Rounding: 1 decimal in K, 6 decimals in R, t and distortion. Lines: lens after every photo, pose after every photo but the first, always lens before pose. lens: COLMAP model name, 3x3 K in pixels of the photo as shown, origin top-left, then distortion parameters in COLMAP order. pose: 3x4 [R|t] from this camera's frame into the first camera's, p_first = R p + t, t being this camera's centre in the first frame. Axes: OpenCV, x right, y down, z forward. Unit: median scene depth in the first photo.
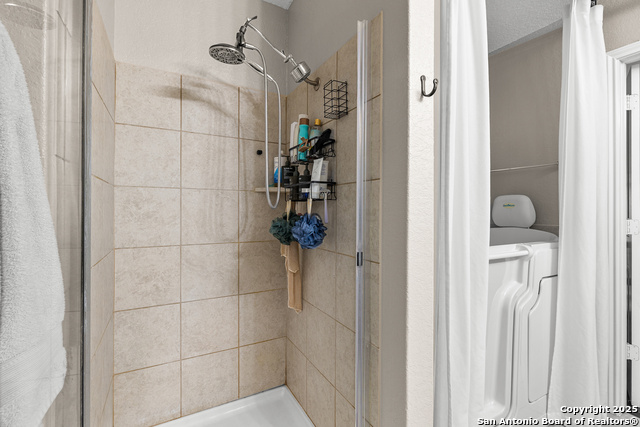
lens RADIAL K [[290.0, 0, 320.7], [0, 290.0, 213.3], [0, 0, 1]] dist [0.013357, 0.000384]
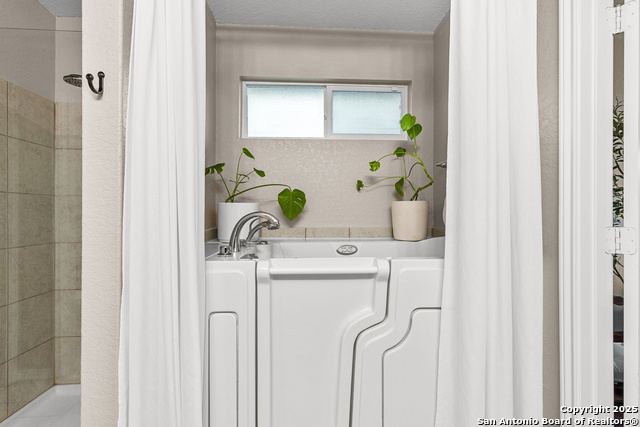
lens RADIAL K [[290.0, 0, 320.2], [0, 290.0, 212.9], [0, 0, 1]] dist [0.013357, 0.000384]
pose [[0.902655, -0.004159, -0.430346, 0.942237], [0.001894, 0.999982, -0.005691, -0.005513], [0.430362, 0.004322, 0.902646, 0.301999]]
